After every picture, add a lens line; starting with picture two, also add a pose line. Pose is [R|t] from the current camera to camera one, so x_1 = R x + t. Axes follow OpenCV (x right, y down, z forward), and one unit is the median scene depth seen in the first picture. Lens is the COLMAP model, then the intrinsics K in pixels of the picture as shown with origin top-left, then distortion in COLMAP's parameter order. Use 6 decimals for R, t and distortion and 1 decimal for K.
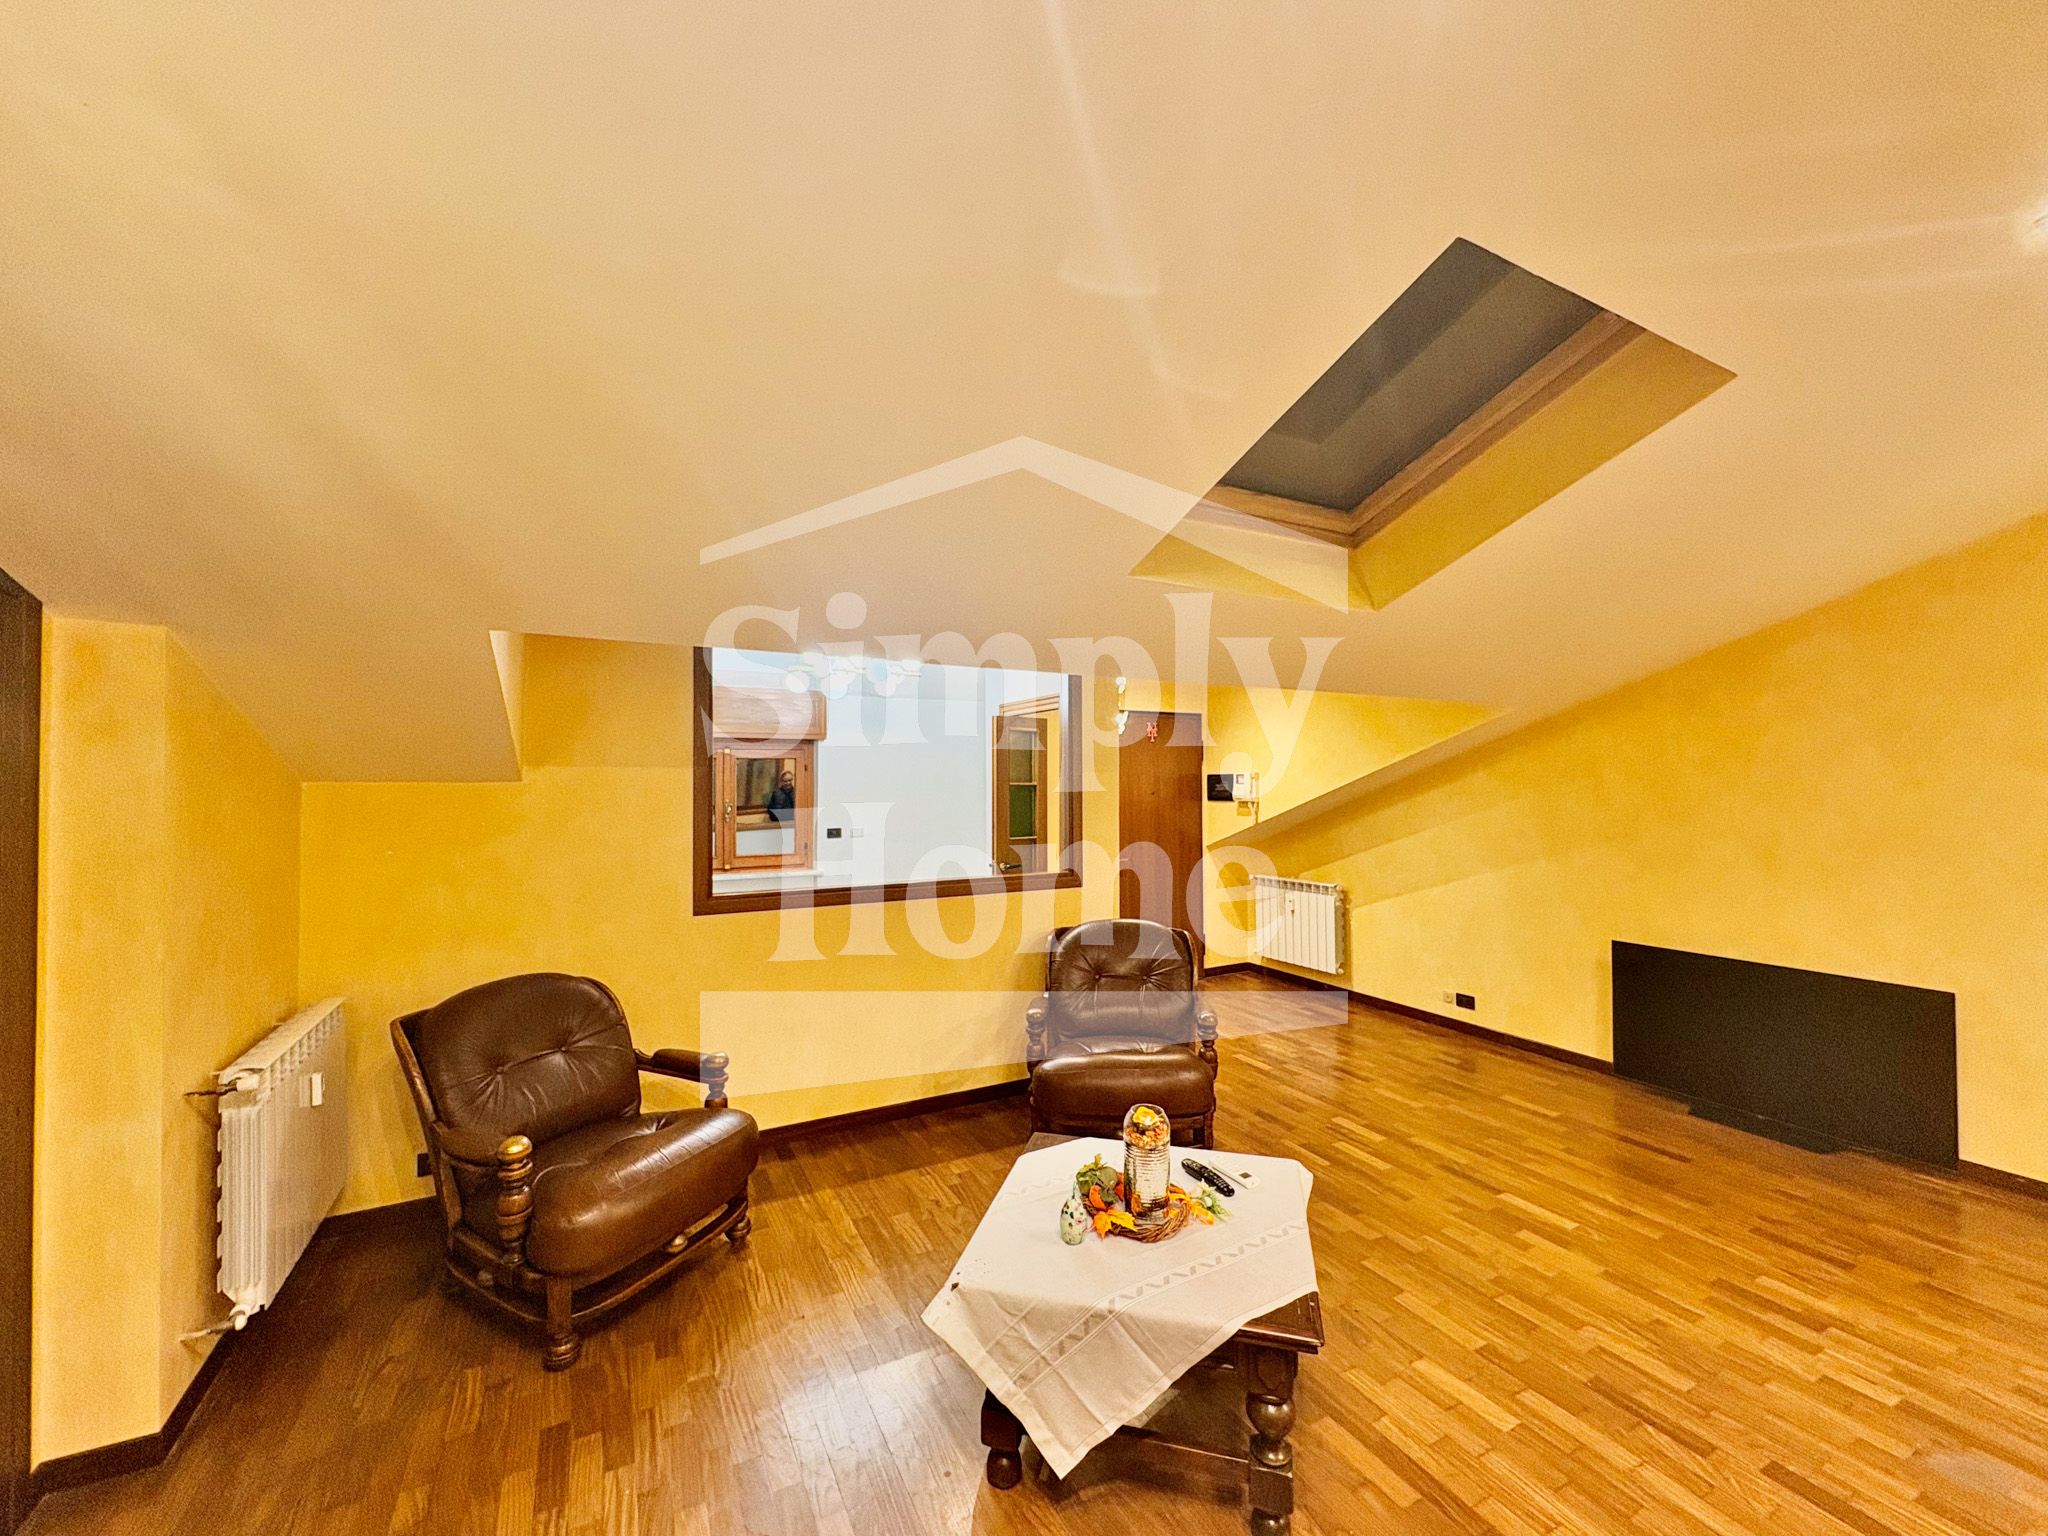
lens RADIAL K [[813.9, 0, 1027.0], [0, 813.9, 764.4], [0, 0, 1]] dist [0.000134, -0.000122]
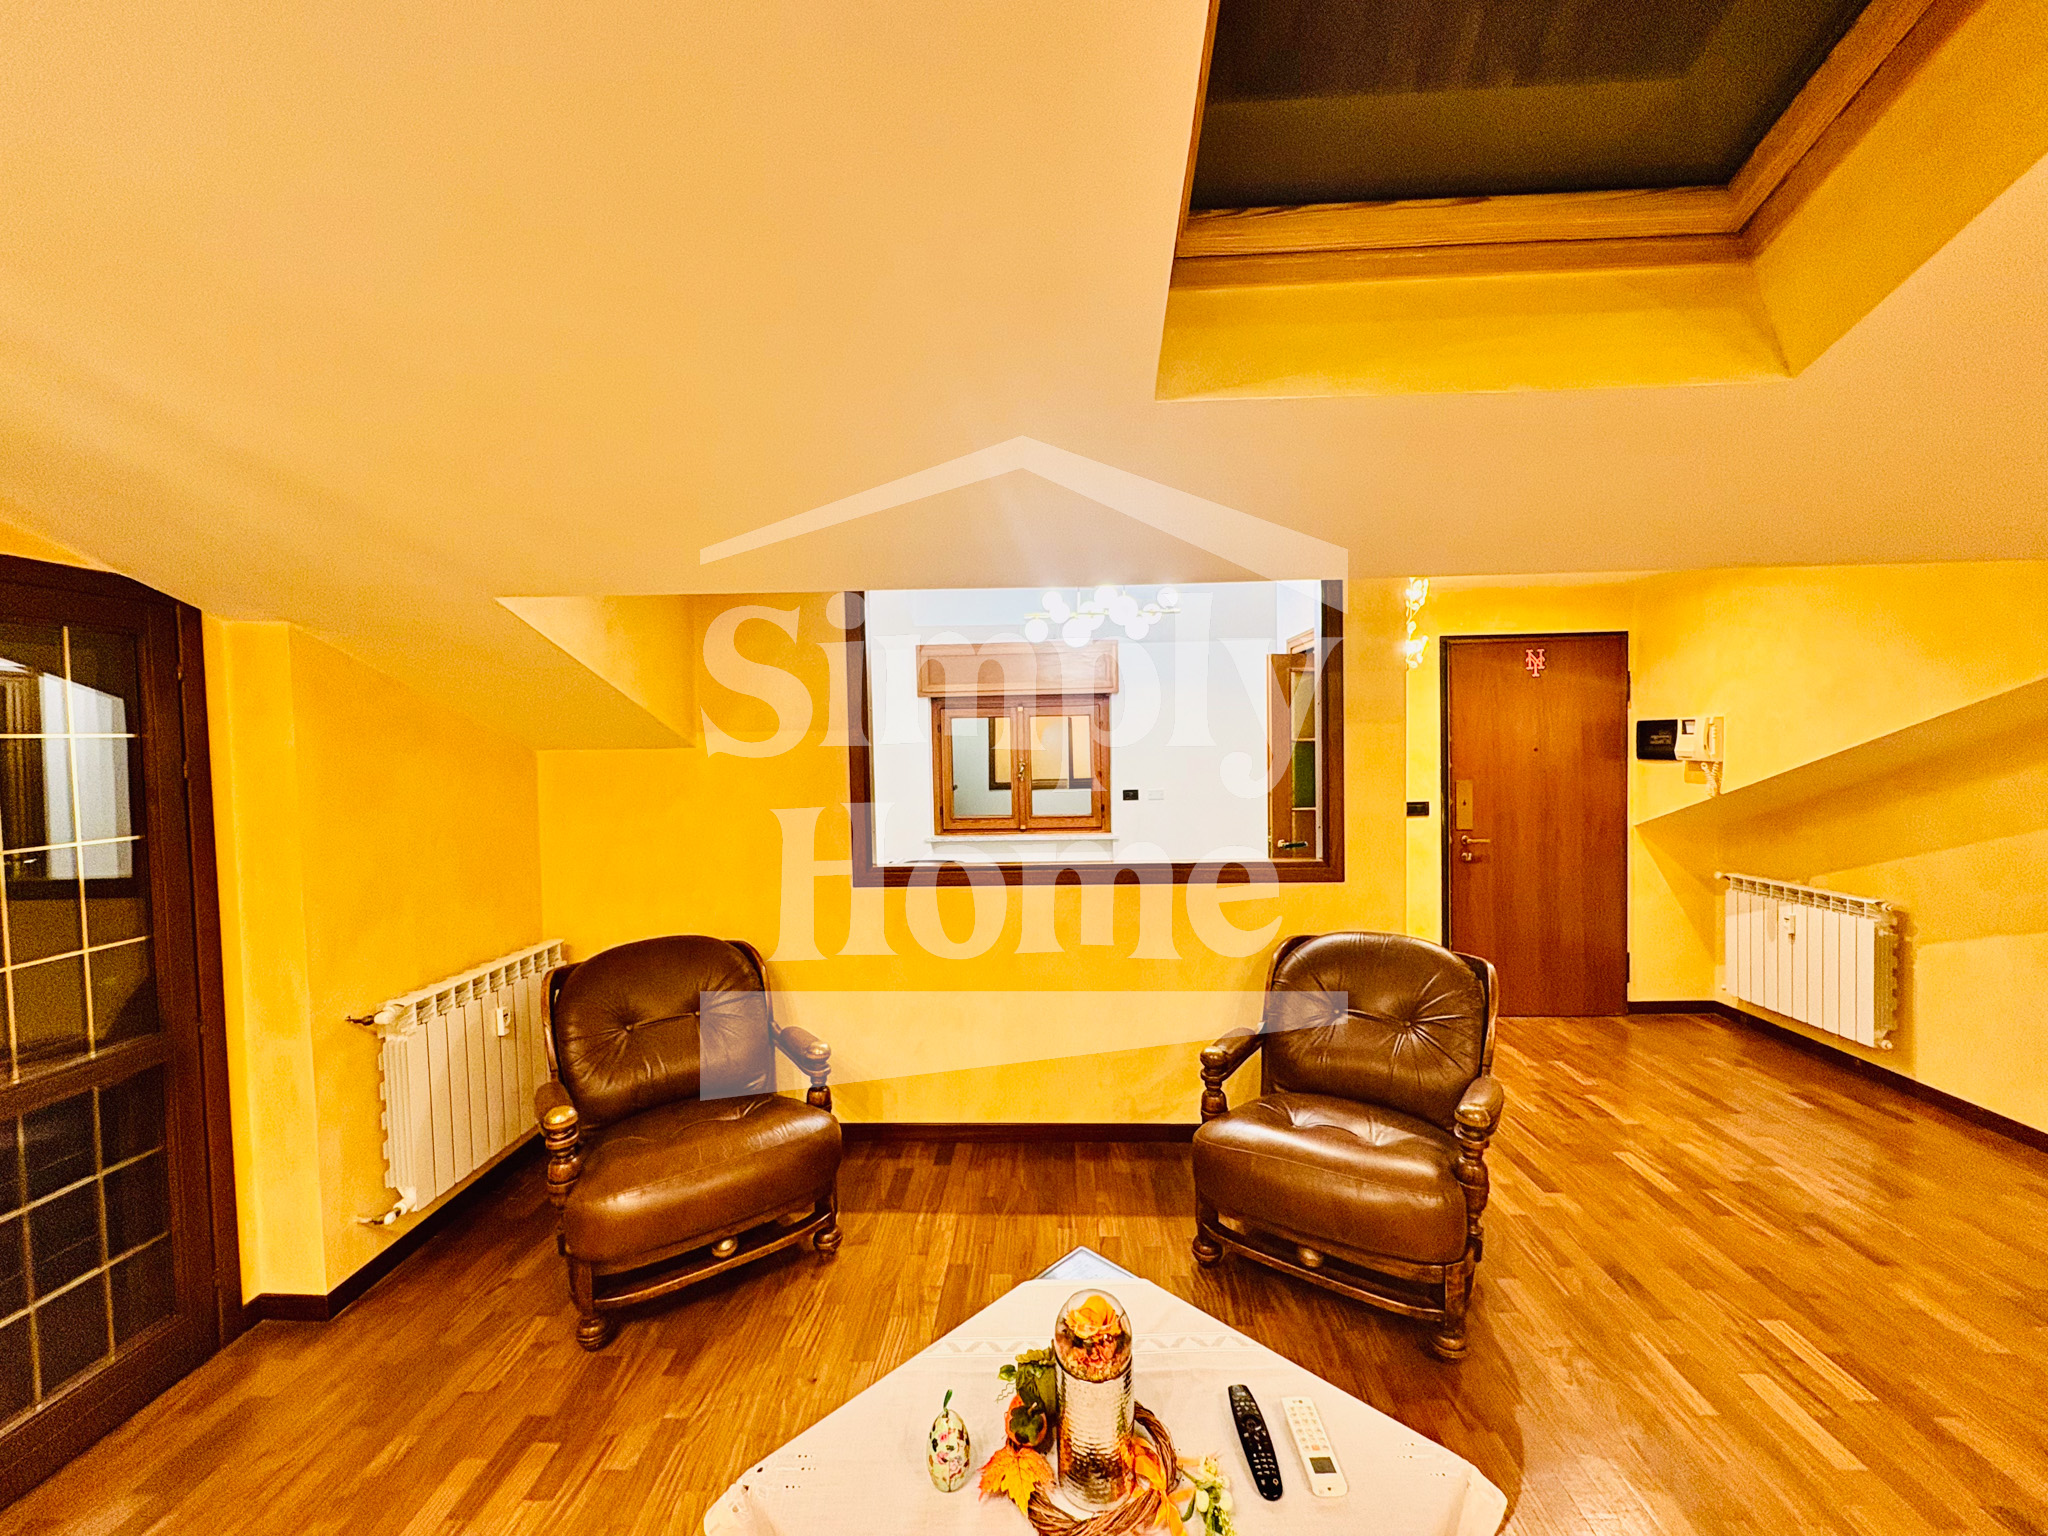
lens RADIAL K [[813.1, 0, 1026.8], [0, 813.1, 765.9], [0, 0, 1]] dist [0.000345, -0.000224]
pose [[0.861544, 0.003499, -0.507672, 0.208307], [0.026935, 0.998253, 0.052590, 0.000964], [0.506969, -0.058983, 0.859944, 0.255375]]
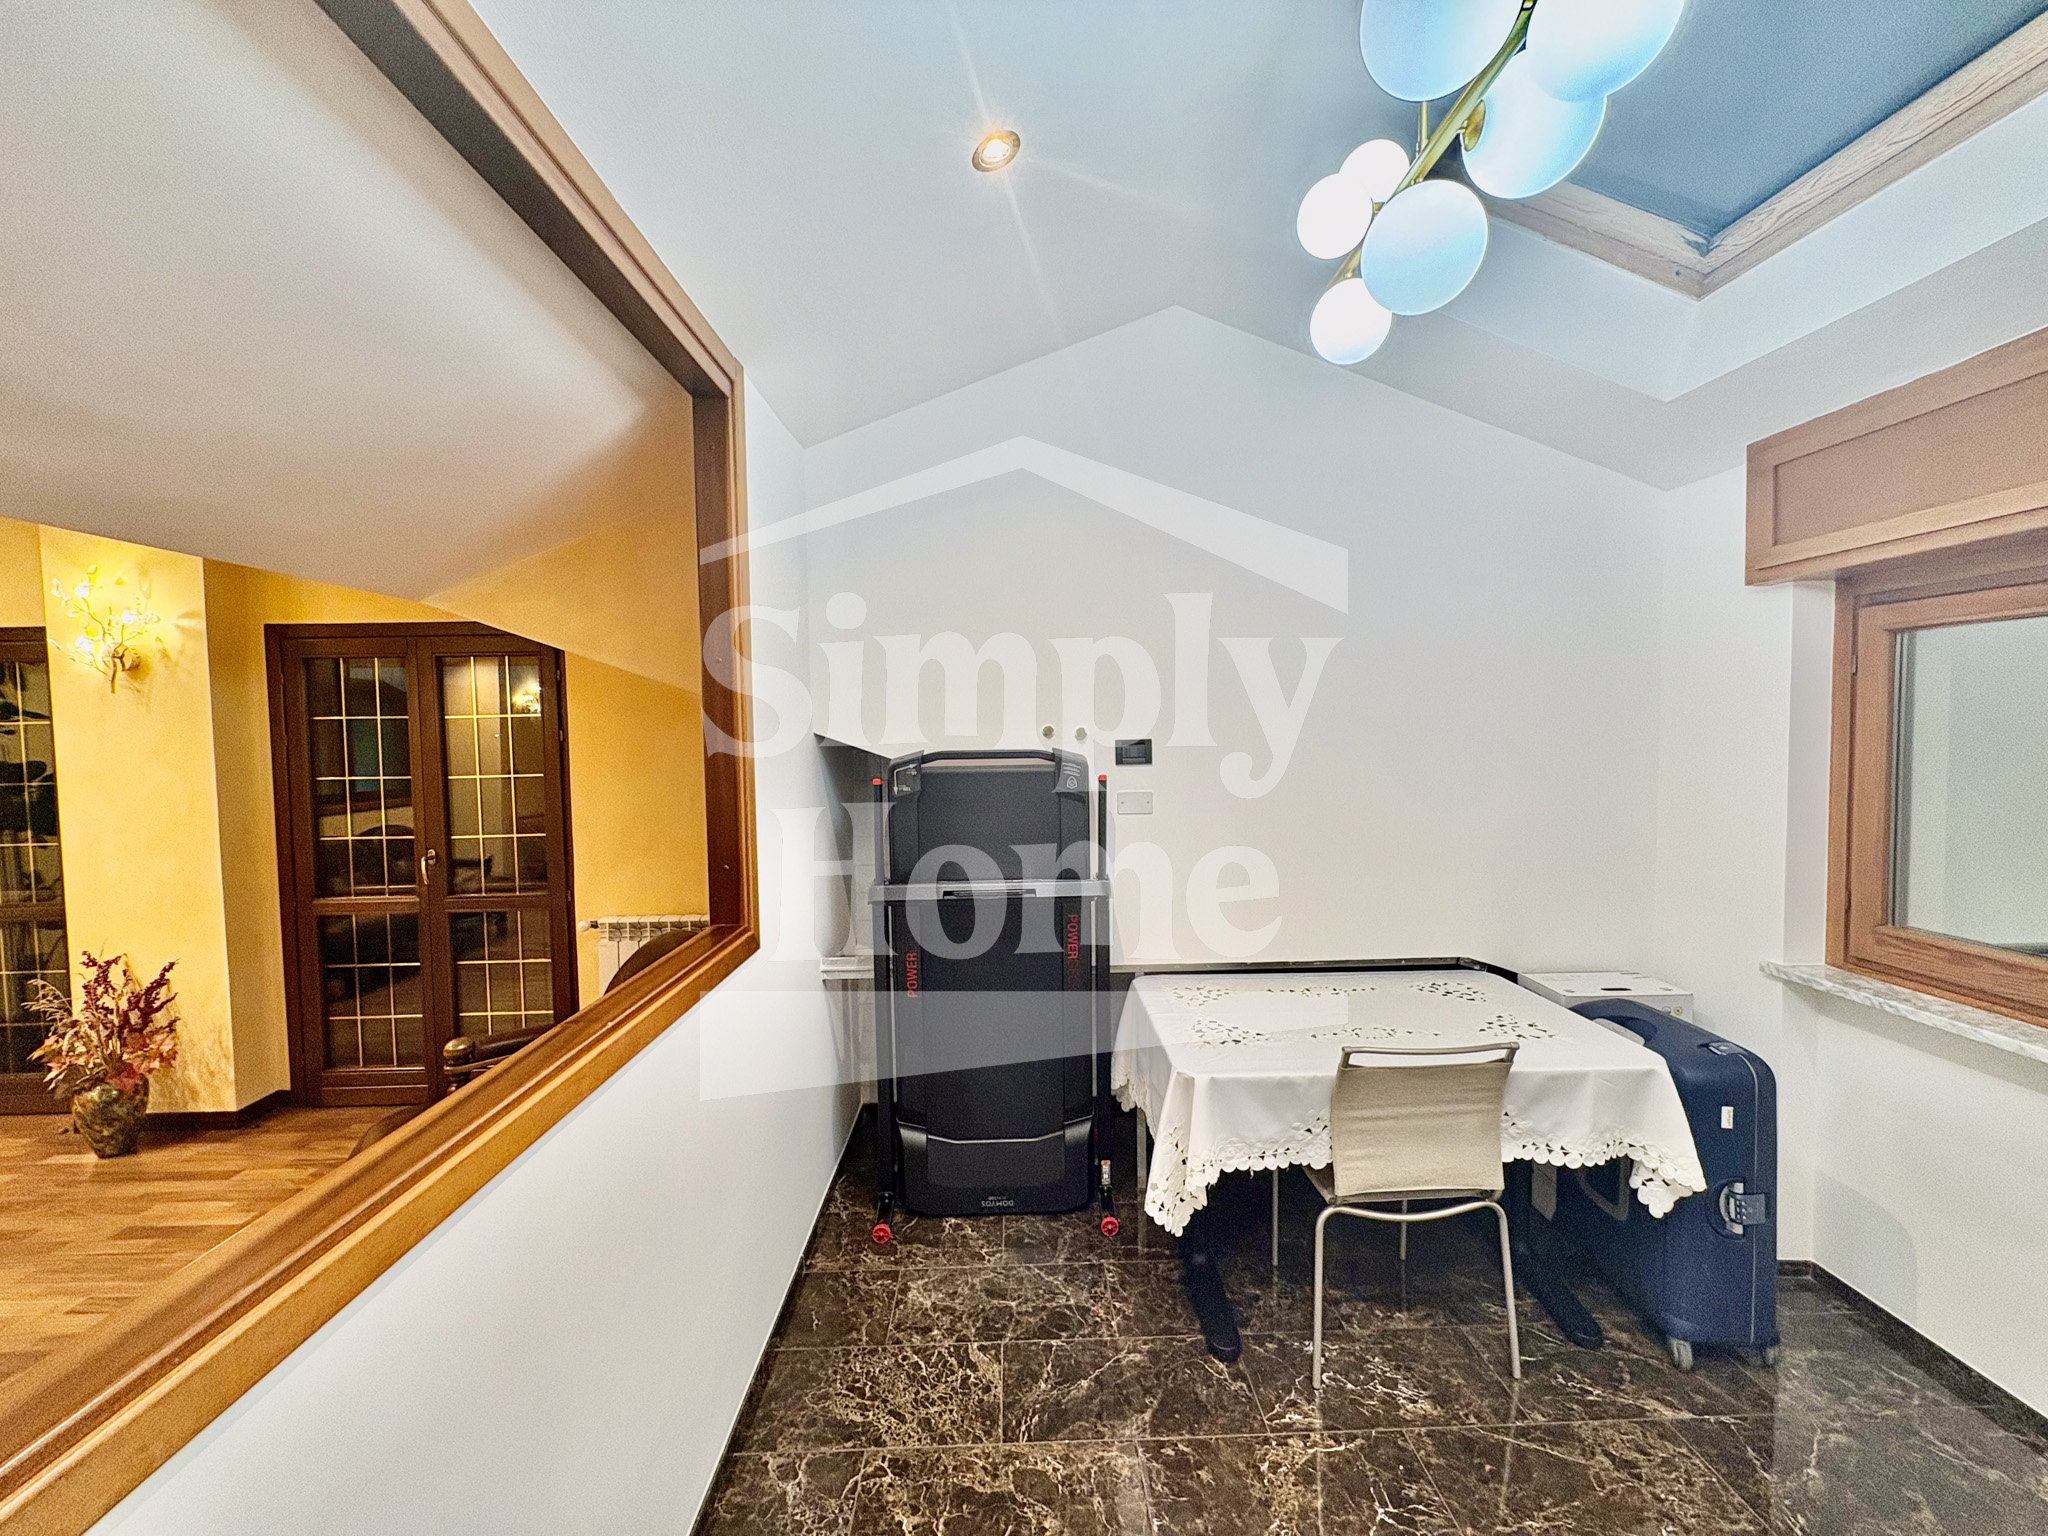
lens RADIAL K [[813.1, 0, 1026.8], [0, 813.1, 765.9], [0, 0, 1]] dist [0.000345, -0.000224]
pose [[-0.451656, 0.050481, -0.890763, 0.007552], [0.035207, 0.998629, 0.038742, 0.033103], [0.891497, -0.013863, -0.452814, 1.255871]]
